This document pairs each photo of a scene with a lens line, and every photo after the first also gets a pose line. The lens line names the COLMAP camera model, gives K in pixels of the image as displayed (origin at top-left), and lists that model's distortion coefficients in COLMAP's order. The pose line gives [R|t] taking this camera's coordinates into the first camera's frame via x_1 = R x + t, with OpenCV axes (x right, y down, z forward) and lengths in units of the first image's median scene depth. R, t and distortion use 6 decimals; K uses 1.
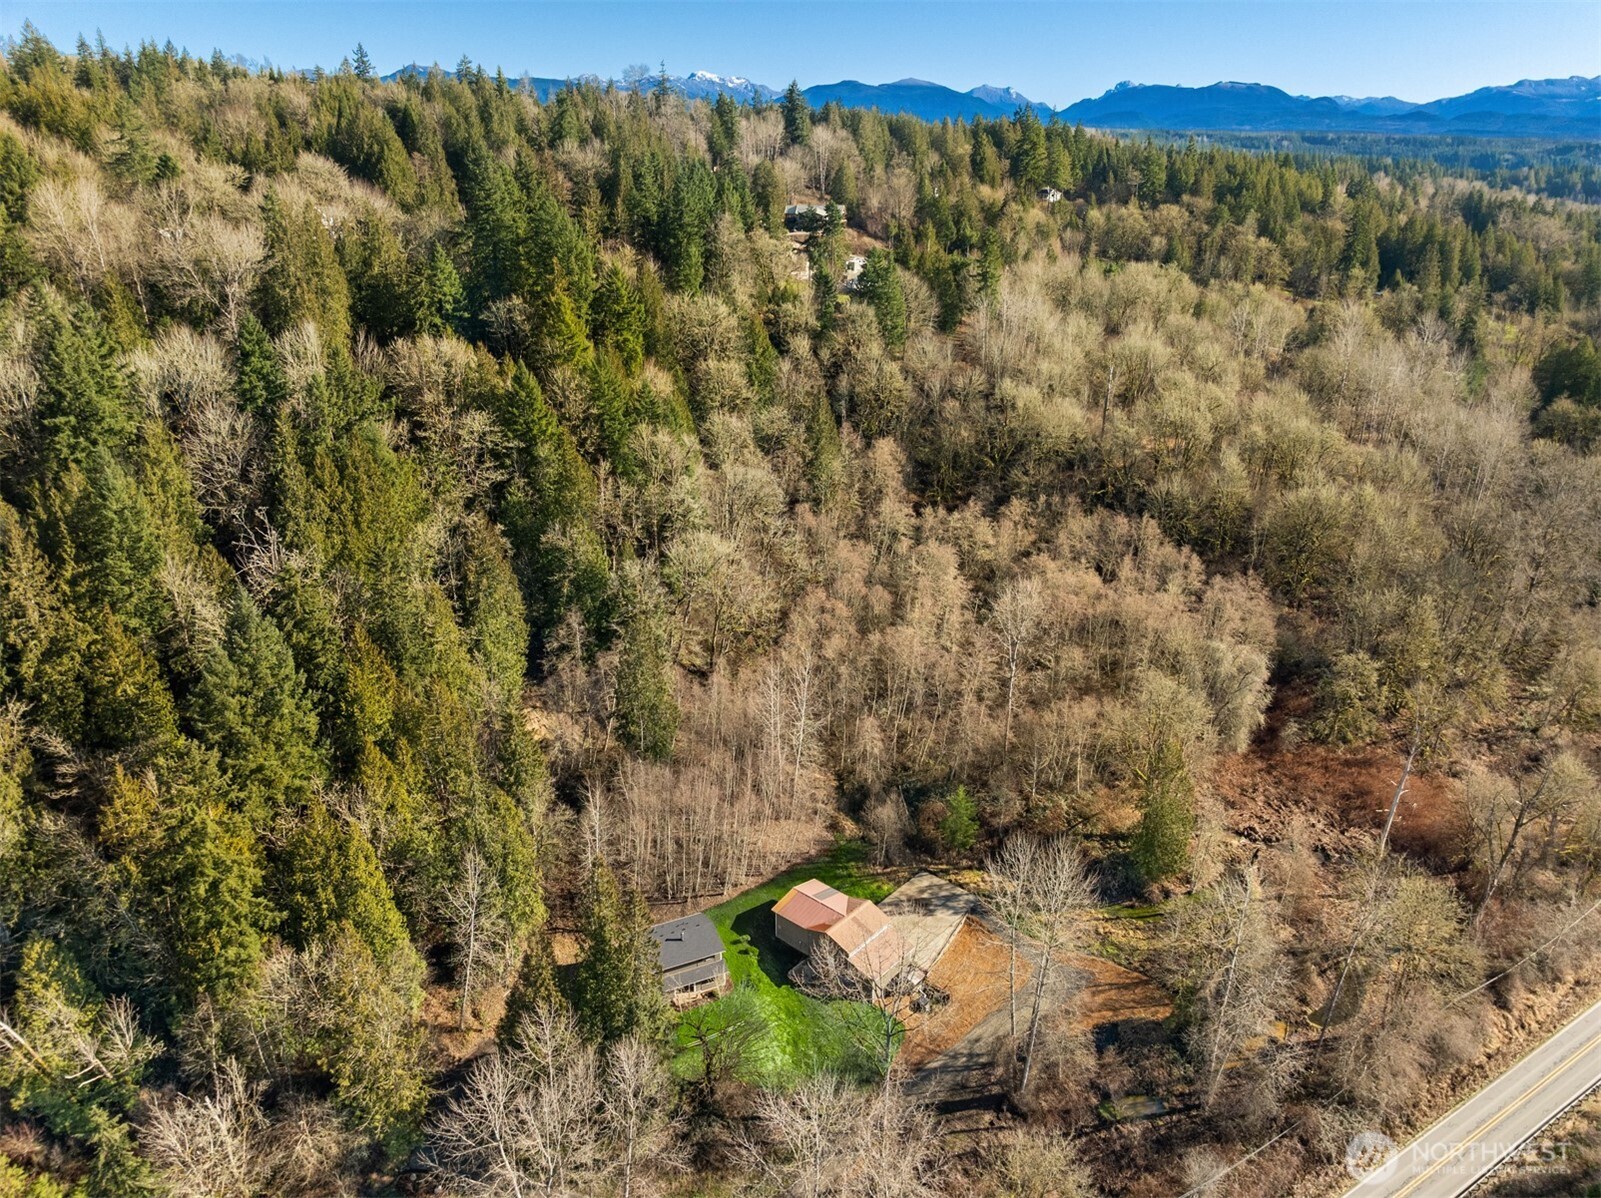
lens RADIAL K [[1160.2, 0, 800.5], [0, 1160.2, 599.0], [0, 0, 1]] dist [-0.035453, -0.001572]
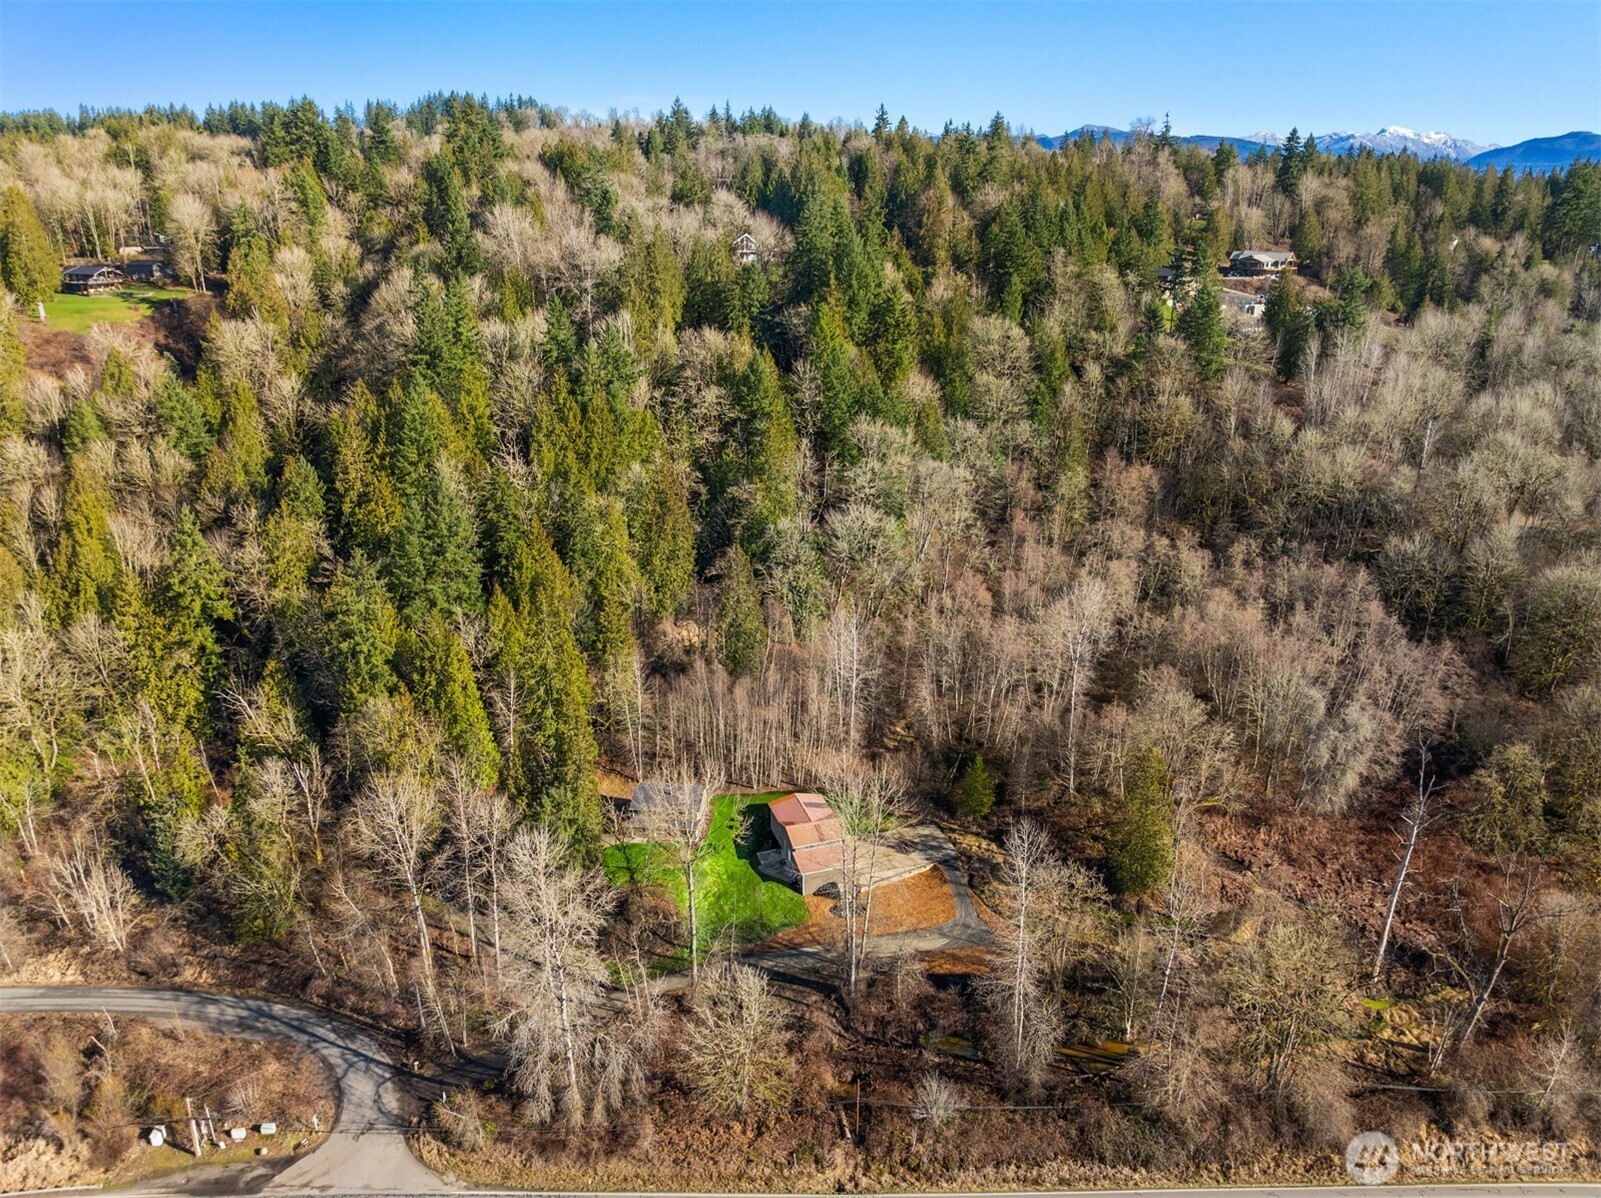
lens RADIAL K [[1160.2, 0, 800.5], [0, 1160.2, 599.0], [0, 0, 1]] dist [-0.035453, -0.001572]
pose [[0.849088, 0.169691, -0.500254, 0.481107], [-0.191953, 0.981379, 0.007089, 0.039236], [0.492141, 0.090006, 0.865850, -0.032147]]
